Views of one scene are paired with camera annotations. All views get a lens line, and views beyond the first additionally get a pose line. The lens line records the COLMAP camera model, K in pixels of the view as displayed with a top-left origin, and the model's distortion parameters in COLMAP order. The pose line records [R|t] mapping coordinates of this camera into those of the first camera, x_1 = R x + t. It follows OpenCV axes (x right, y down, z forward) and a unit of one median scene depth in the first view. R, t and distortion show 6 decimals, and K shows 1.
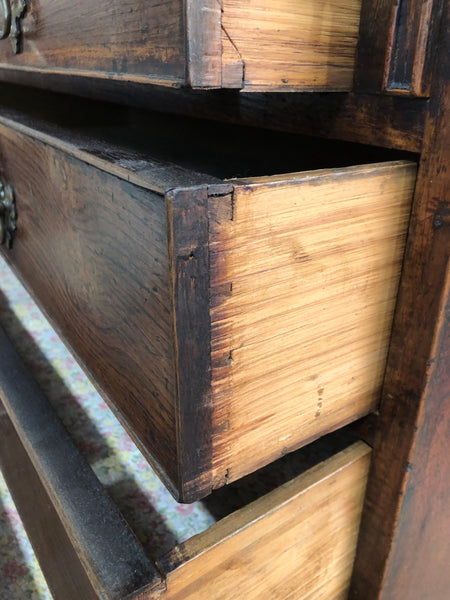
lens RADIAL K [[487.7, 0, 225.1], [0, 487.7, 299.3], [0, 0, 1]] dist [0.030103, -0.035746]
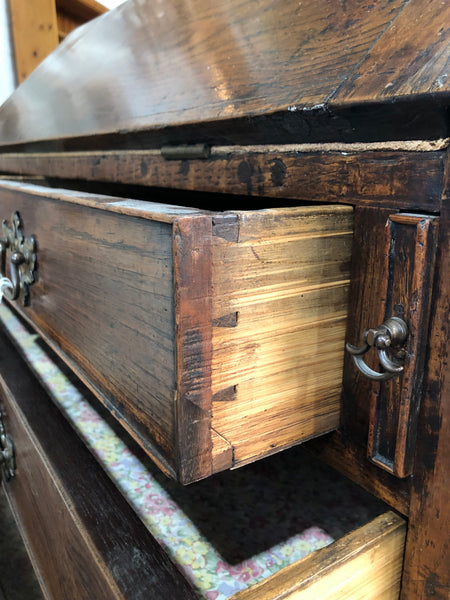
lens RADIAL K [[487.7, 0, 224.4], [0, 487.7, 299.8], [0, 0, 1]] dist [0.030103, -0.035746]
pose [[0.999889, -0.012652, -0.007843, 0.029827], [0.011486, 0.990887, -0.134203, -0.625591], [0.009470, 0.134098, 0.990923, -0.077273]]
